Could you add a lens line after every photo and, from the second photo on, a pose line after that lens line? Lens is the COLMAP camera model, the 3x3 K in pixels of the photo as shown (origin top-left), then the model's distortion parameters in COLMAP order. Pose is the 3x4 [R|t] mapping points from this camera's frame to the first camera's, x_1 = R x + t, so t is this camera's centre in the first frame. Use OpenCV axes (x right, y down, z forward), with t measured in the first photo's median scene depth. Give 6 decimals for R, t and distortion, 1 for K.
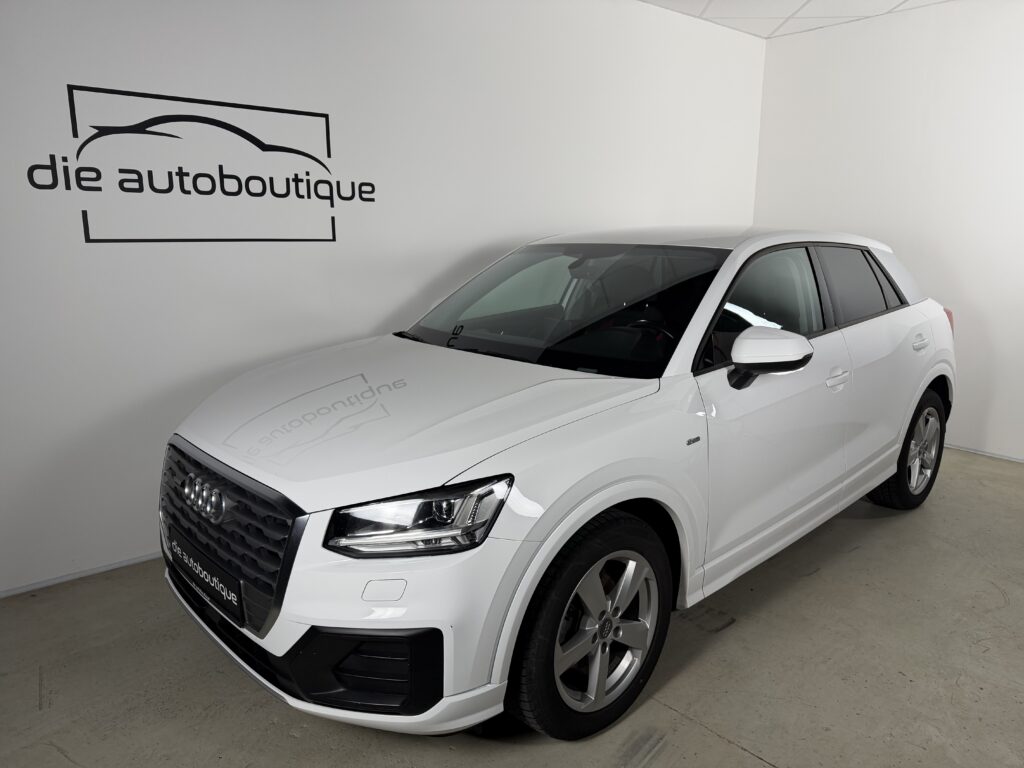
lens RADIAL K [[767.6, 0, 510.2], [0, 767.6, 387.6], [0, 0, 1]] dist [-0.017212, -0.004574]
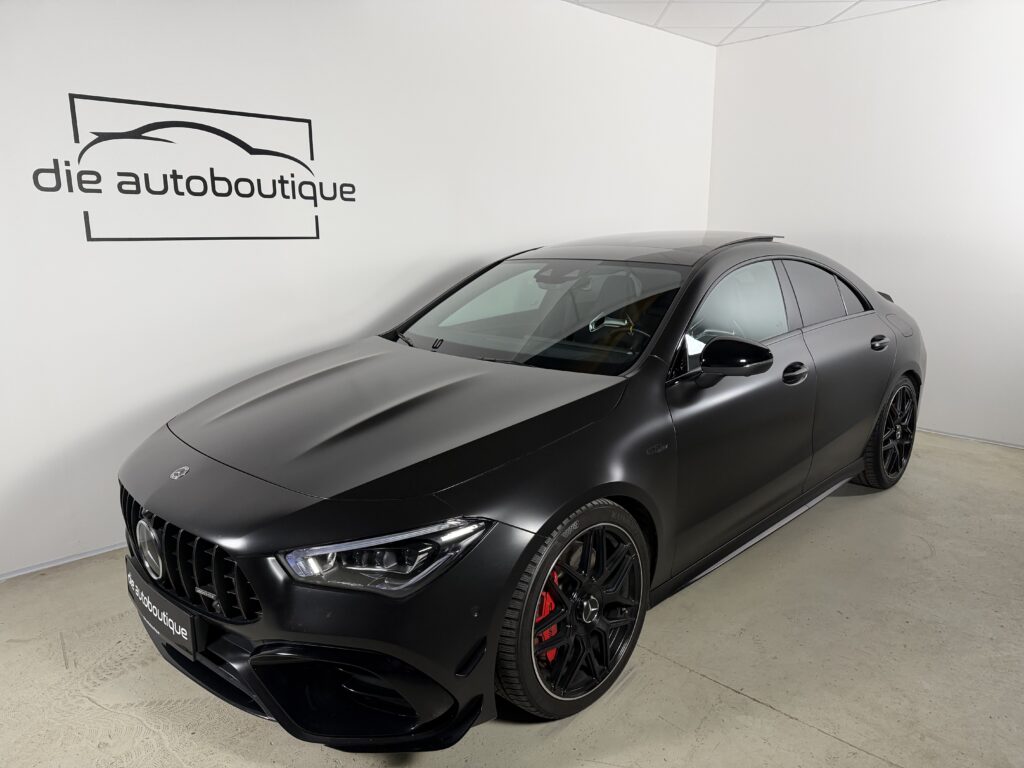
lens RADIAL K [[767.6, 0, 513.3], [0, 767.6, 390.1], [0, 0, 1]] dist [-0.017212, -0.004574]
pose [[0.998557, -0.018976, 0.050241, -0.018247], [0.018809, 0.999816, 0.003780, 0.023031], [-0.050304, -0.002829, 0.998730, -0.088417]]
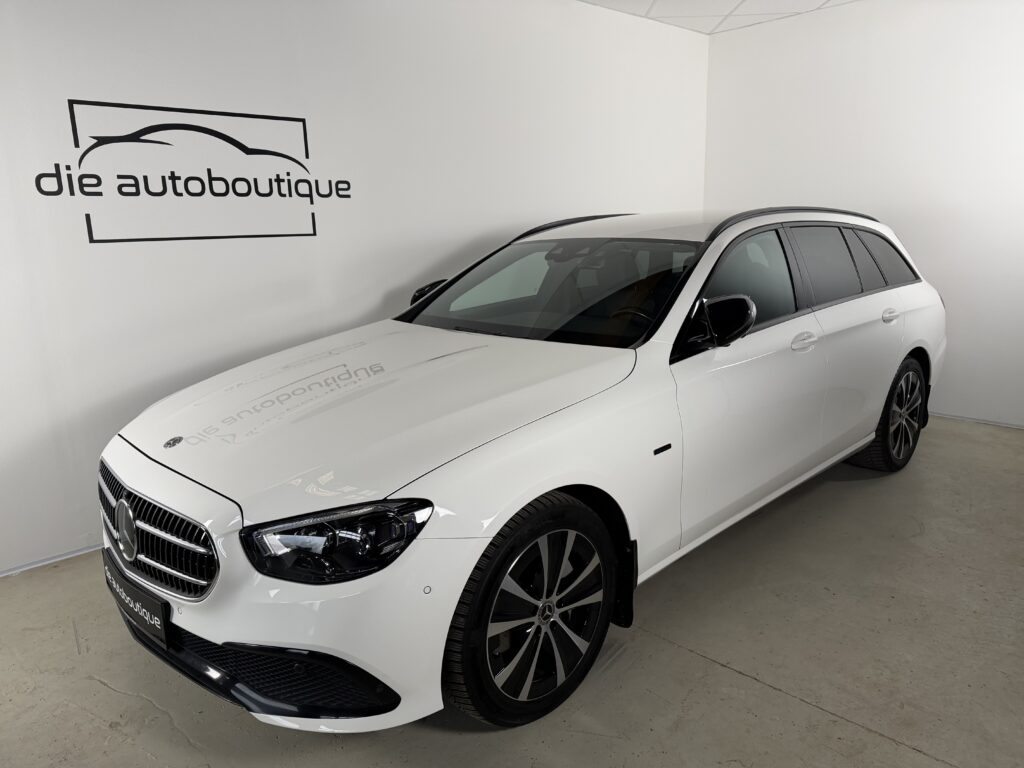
lens RADIAL K [[767.6, 0, 513.0], [0, 767.6, 392.1], [0, 0, 1]] dist [-0.017212, -0.004574]
pose [[0.998508, -0.039681, 0.037501, 0.001667], [0.039129, 0.999116, 0.015353, 0.028691], [-0.038077, -0.013862, 0.999179, -0.114014]]
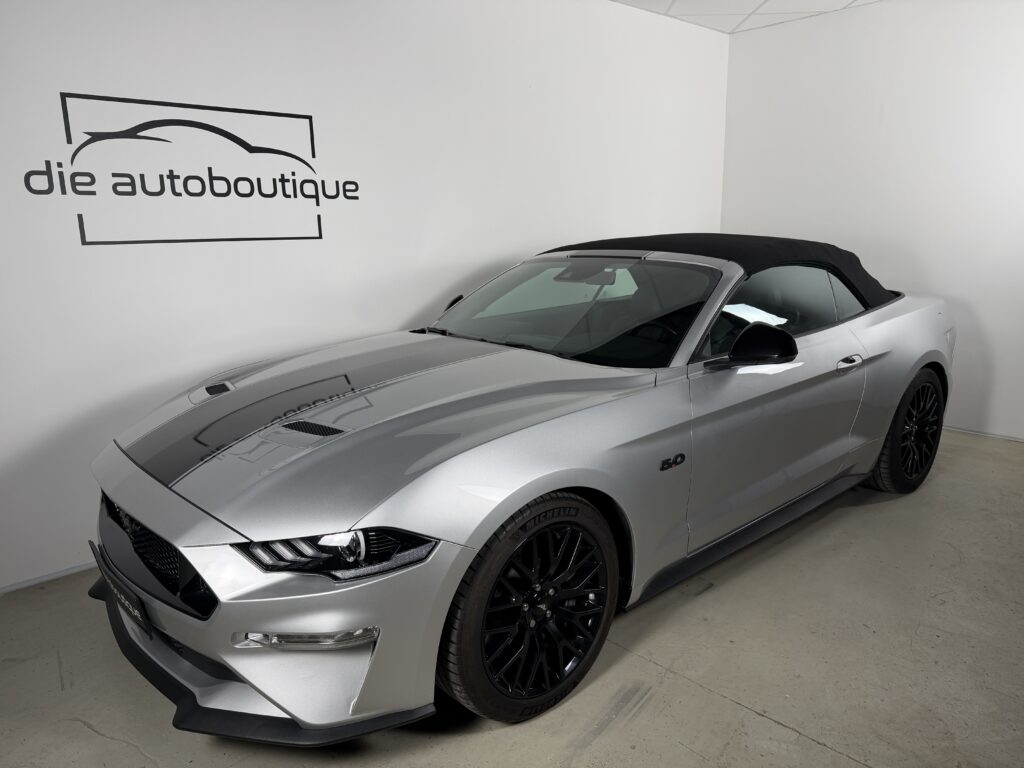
lens RADIAL K [[767.6, 0, 513.0], [0, 767.6, 391.0], [0, 0, 1]] dist [-0.017212, -0.004574]
pose [[0.998977, -0.028213, 0.035331, -0.014433], [0.027756, 0.999526, 0.013352, 0.008992], [-0.035691, -0.012357, 0.999286, -0.051715]]
